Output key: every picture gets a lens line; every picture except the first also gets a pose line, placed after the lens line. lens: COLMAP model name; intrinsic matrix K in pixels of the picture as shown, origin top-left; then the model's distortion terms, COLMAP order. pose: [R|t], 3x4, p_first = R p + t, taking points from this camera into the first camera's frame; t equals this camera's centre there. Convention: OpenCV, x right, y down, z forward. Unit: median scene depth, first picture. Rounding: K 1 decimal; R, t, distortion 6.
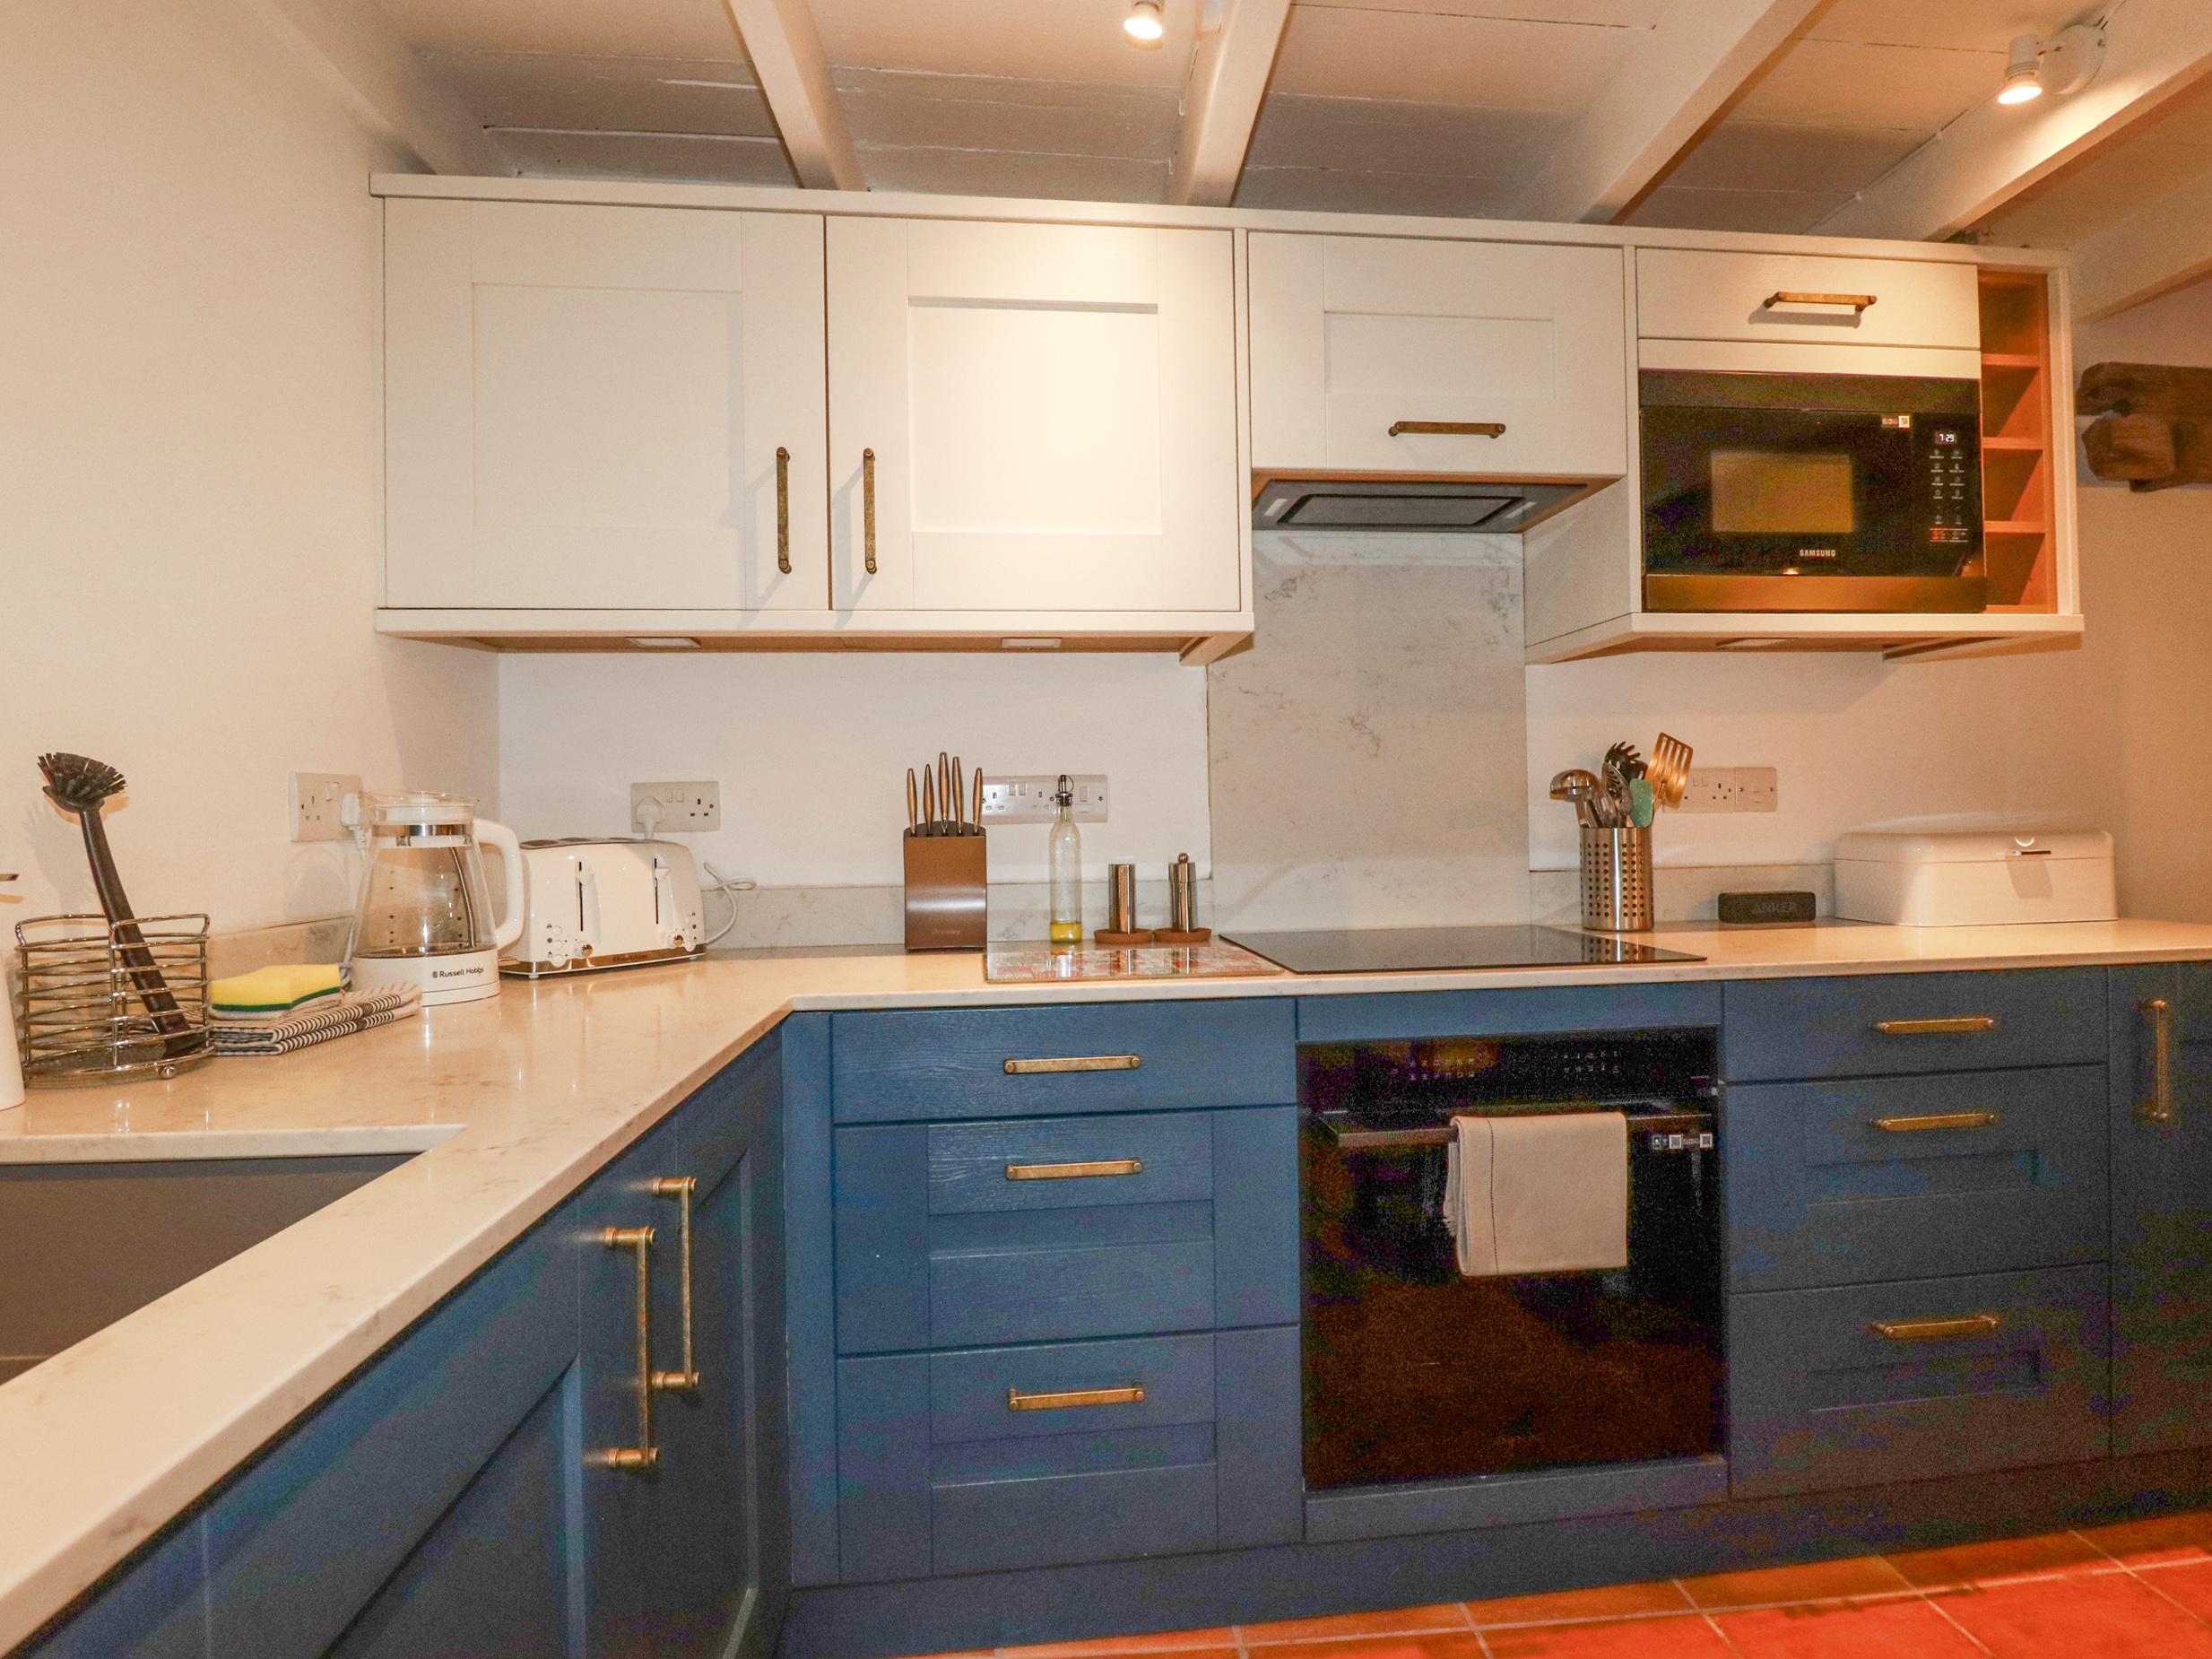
lens RADIAL K [[1148.8, 0, 1112.2], [0, 1148.8, 814.9], [0, 0, 1]] dist [-0.008892, -0.009709]
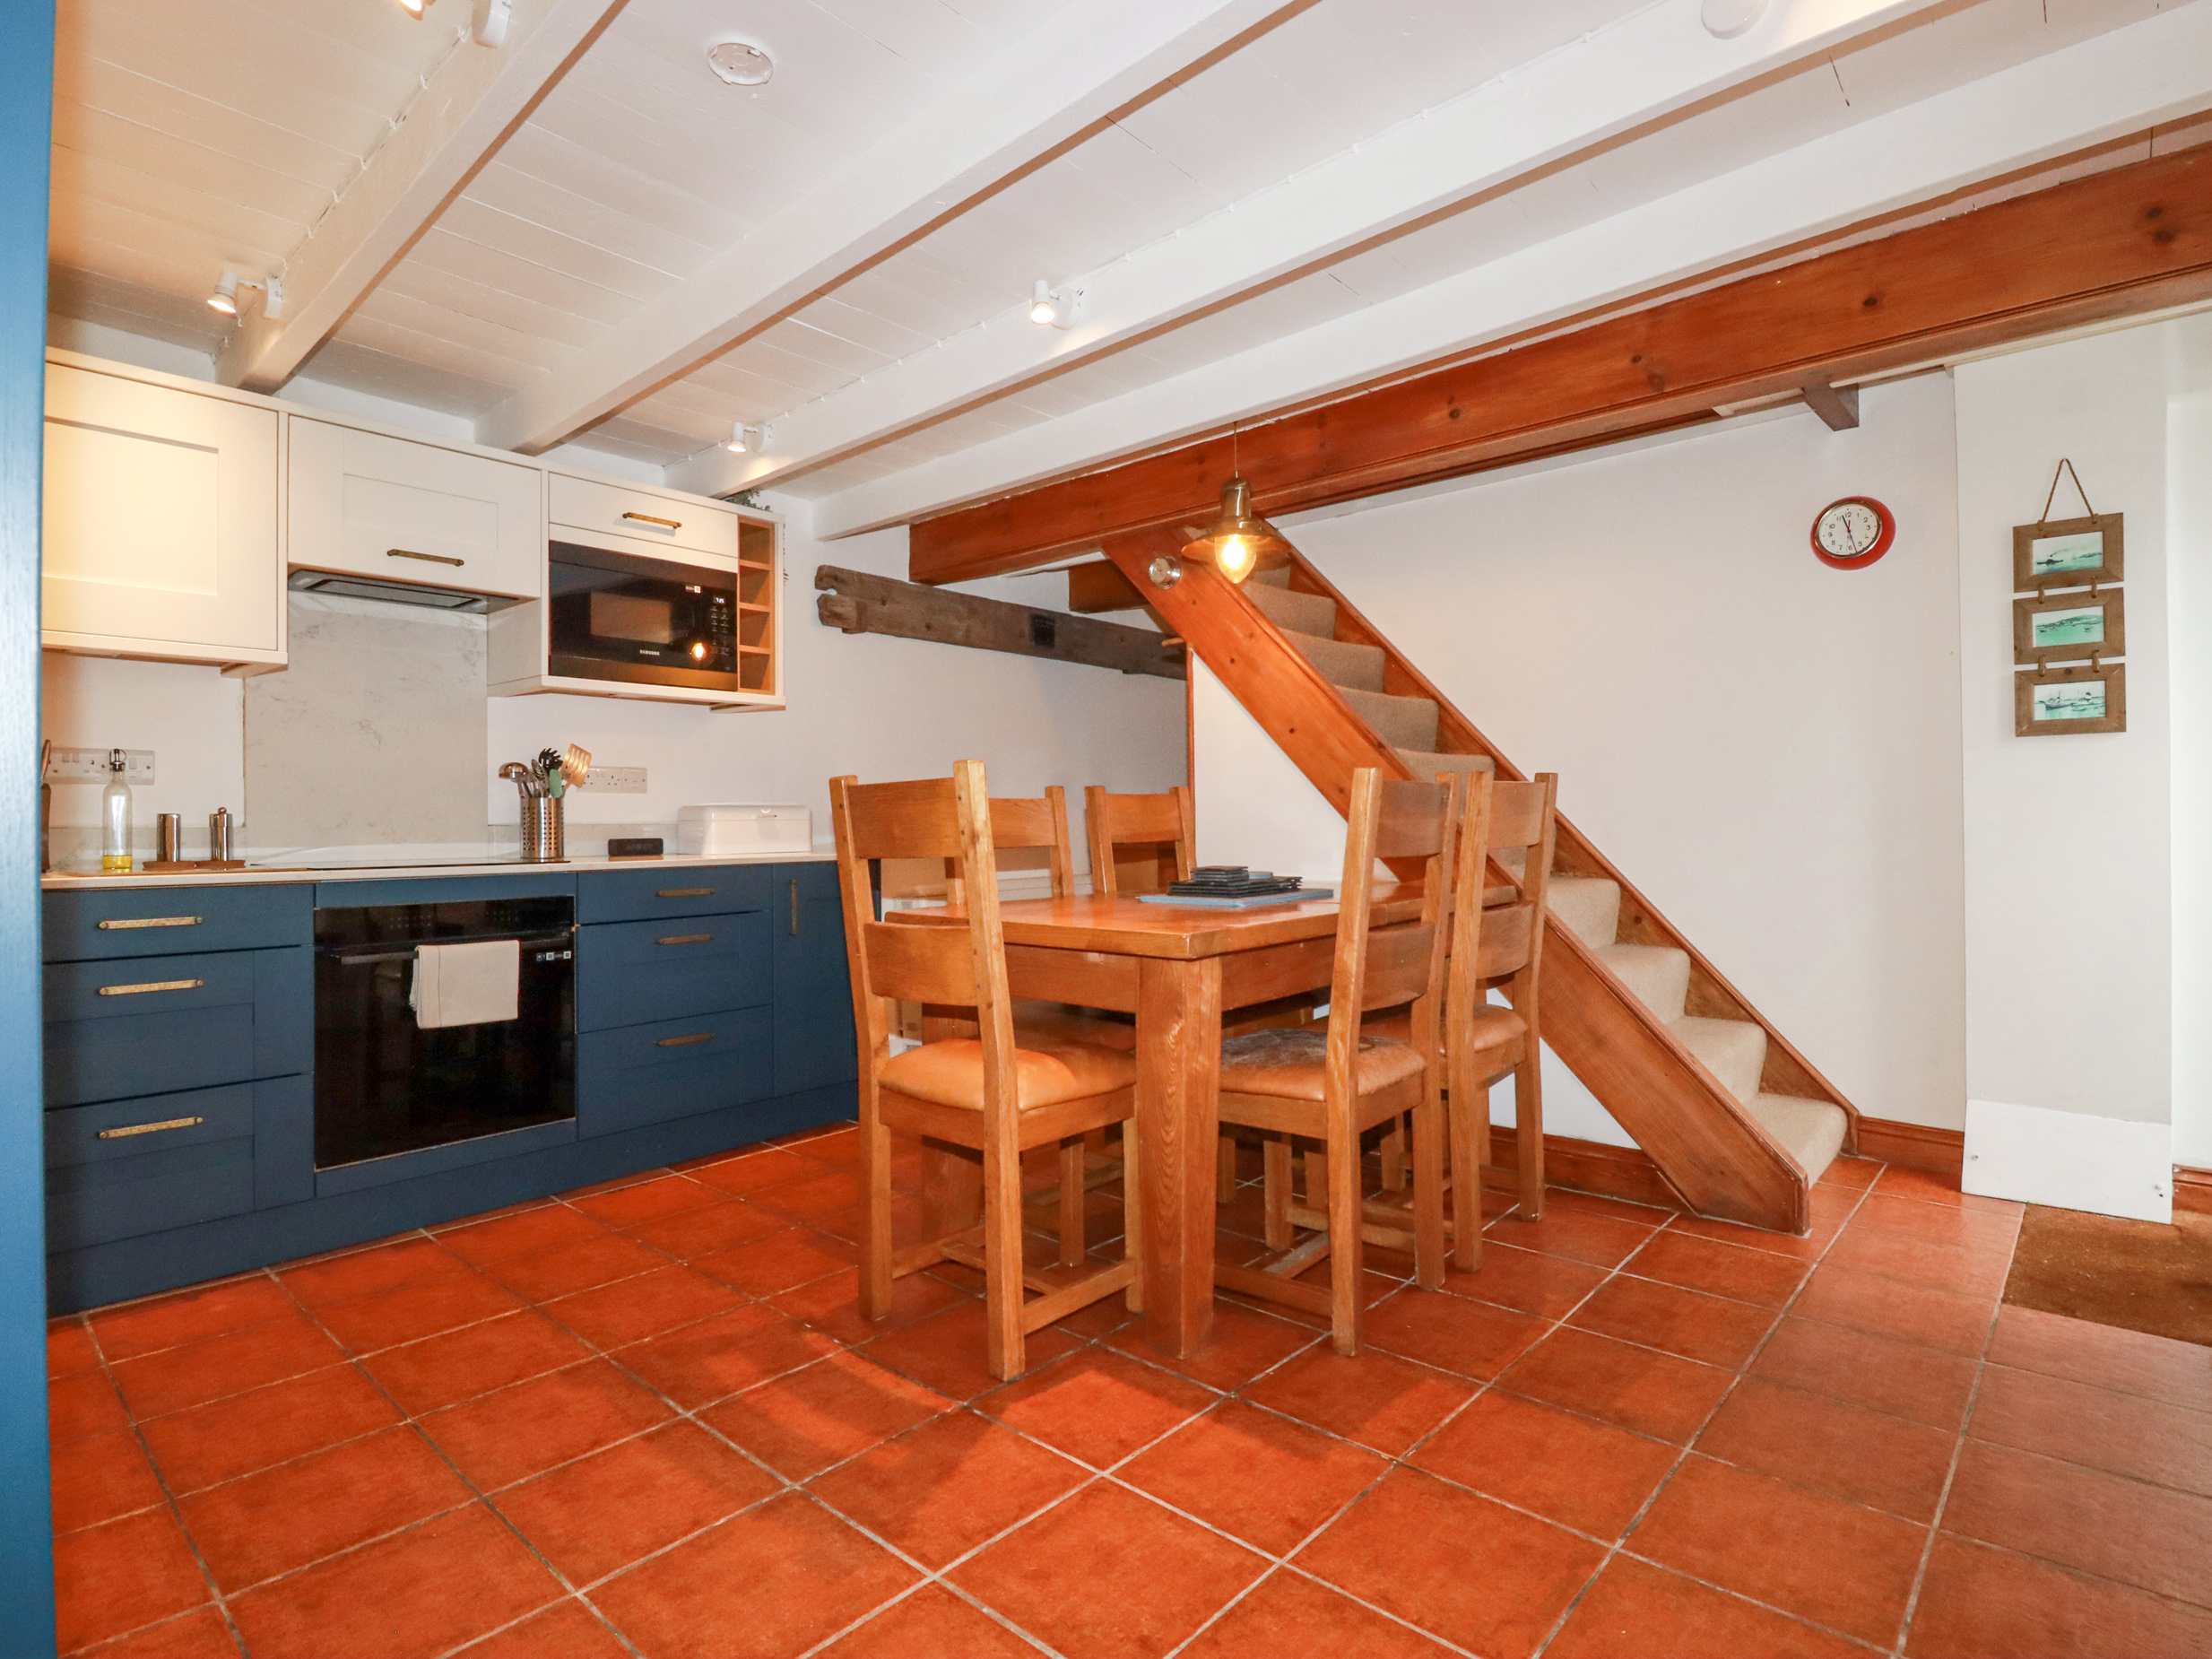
lens RADIAL K [[1148.8, 0, 1120.0], [0, 1148.8, 815.1], [0, 0, 1]] dist [-0.008892, -0.009709]
pose [[0.714855, 0.016839, 0.699070, -0.142990], [-0.006837, 0.999831, -0.017091, 0.064670], [-0.699239, 0.007438, 0.714849, -0.880182]]
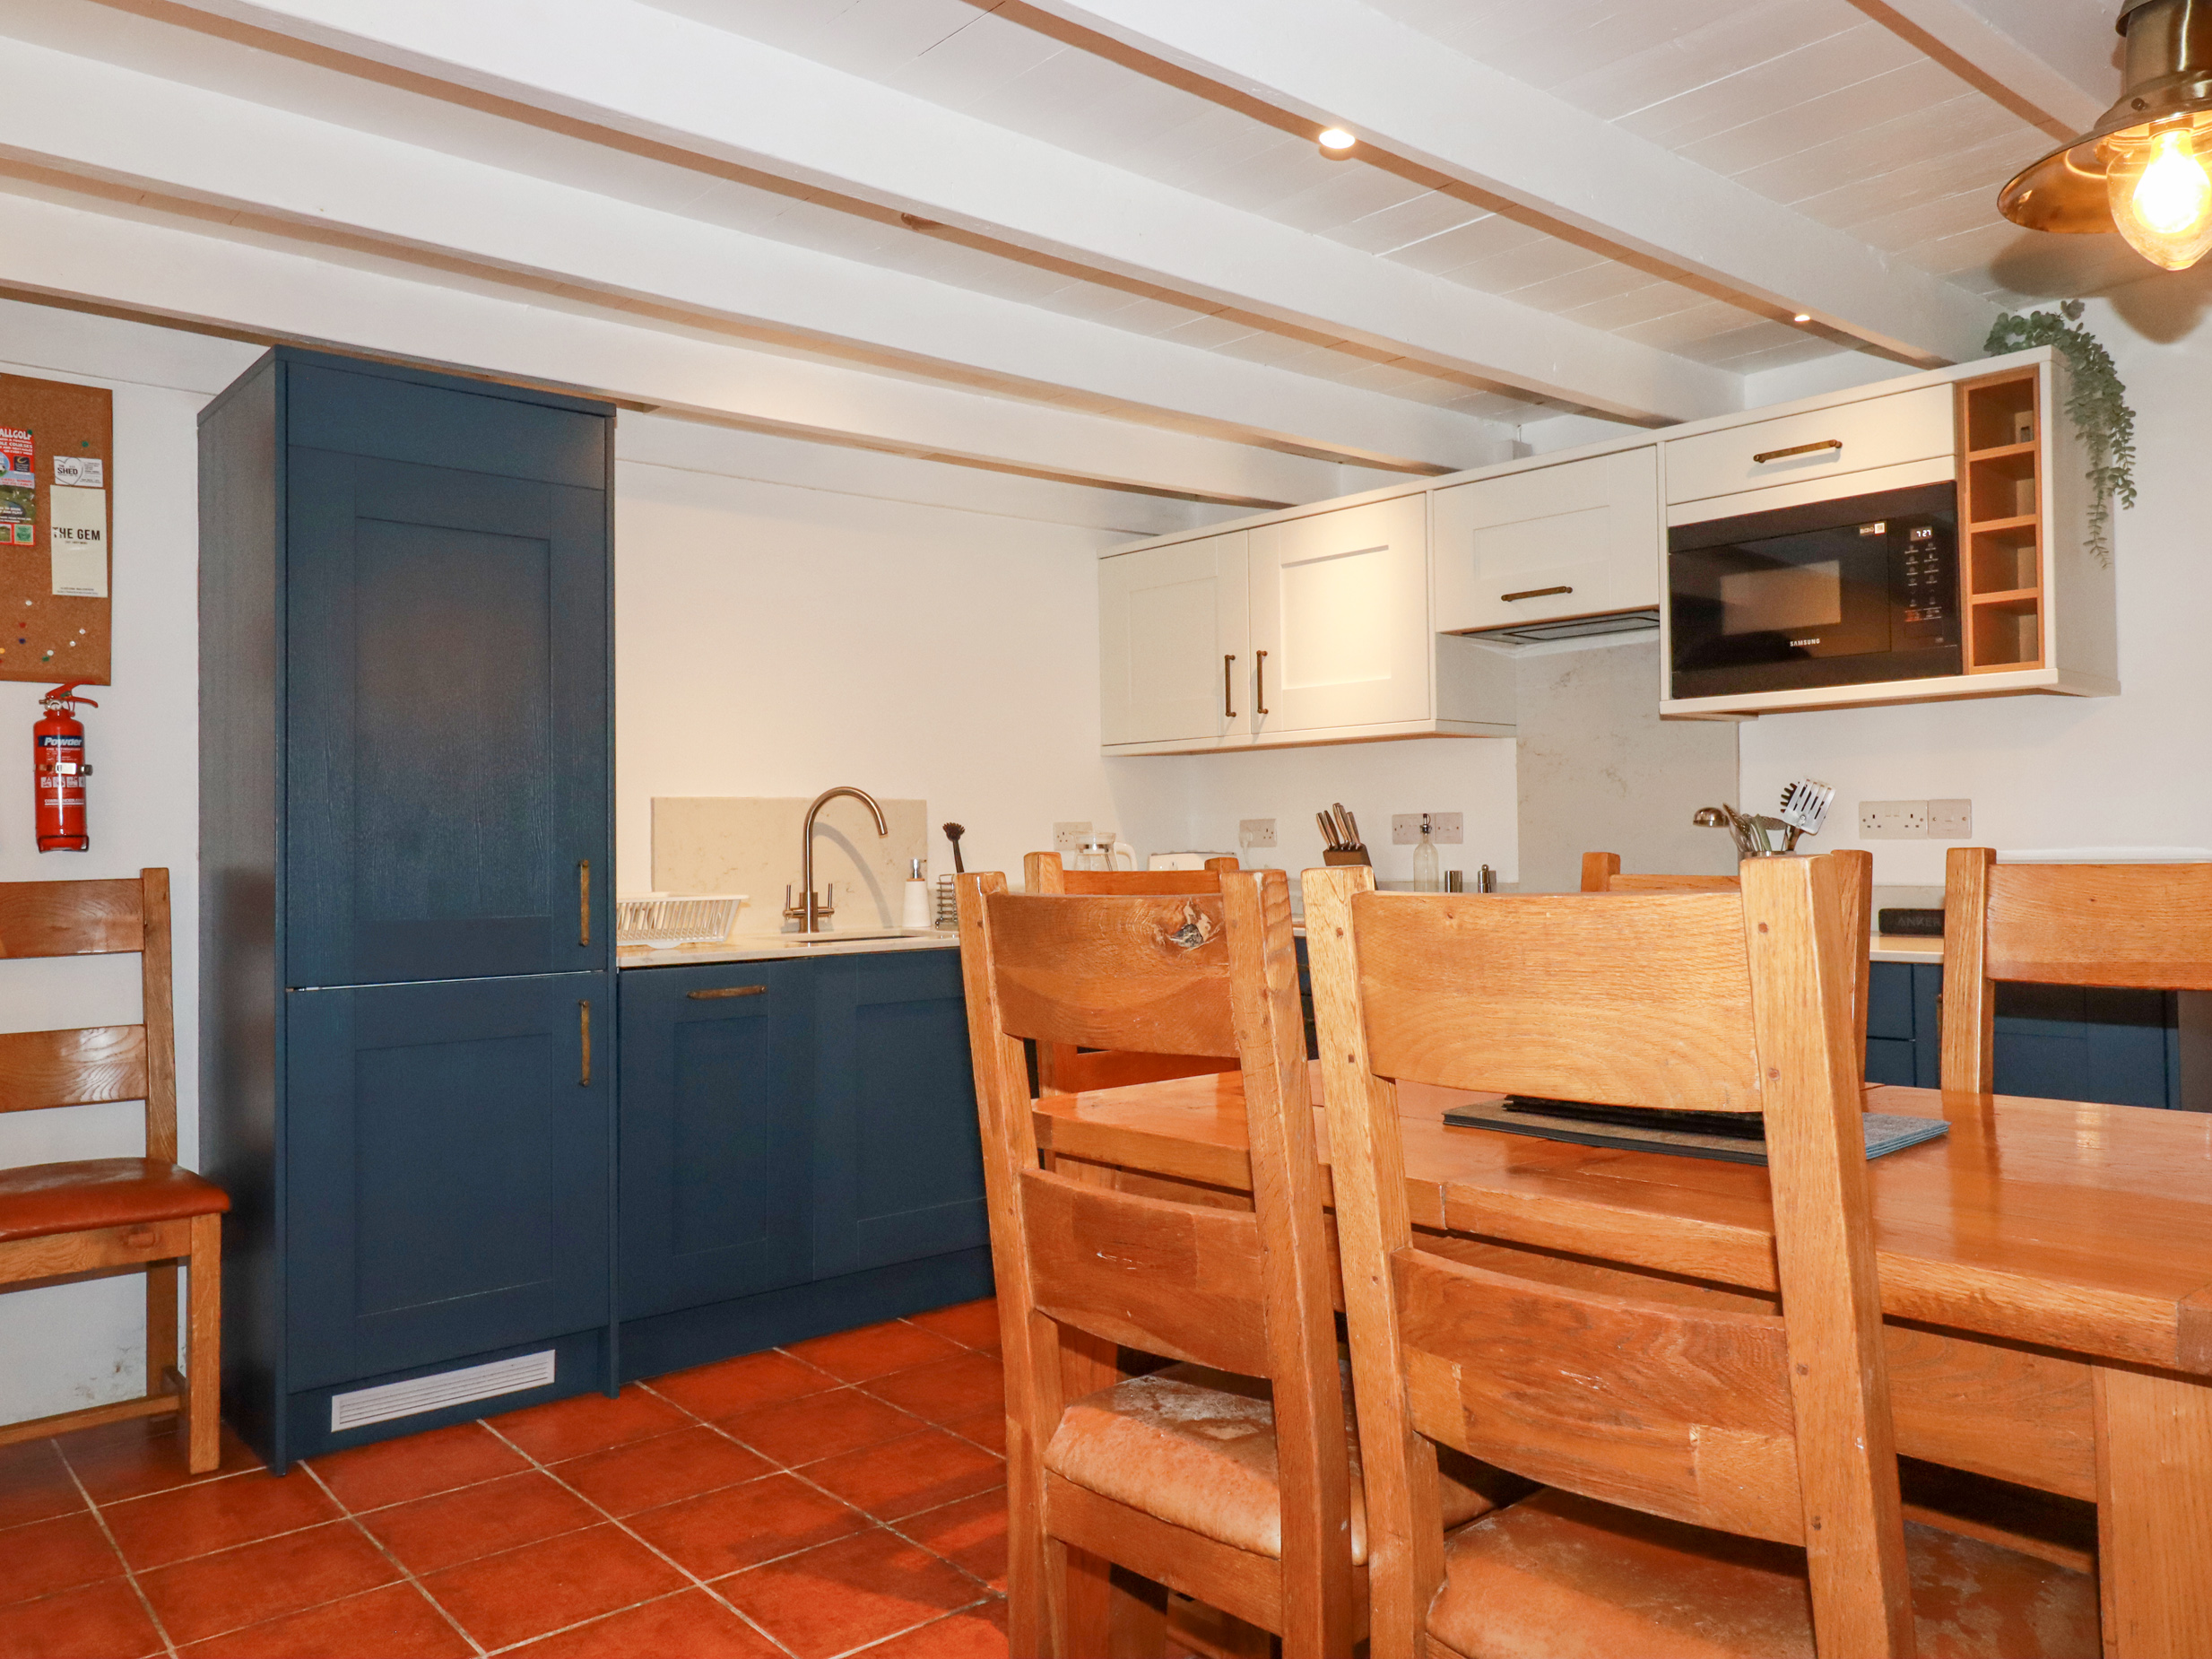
lens RADIAL K [[1613.2, 0, 1110.6], [0, 1613.2, 824.4], [0, 0, 1]] dist [0.005185, 0.001612]
pose [[0.595152, -0.000305, -0.803613, 1.601266], [0.006625, 0.999968, 0.004528, -0.035847], [0.803586, -0.008019, 0.595135, -0.719402]]
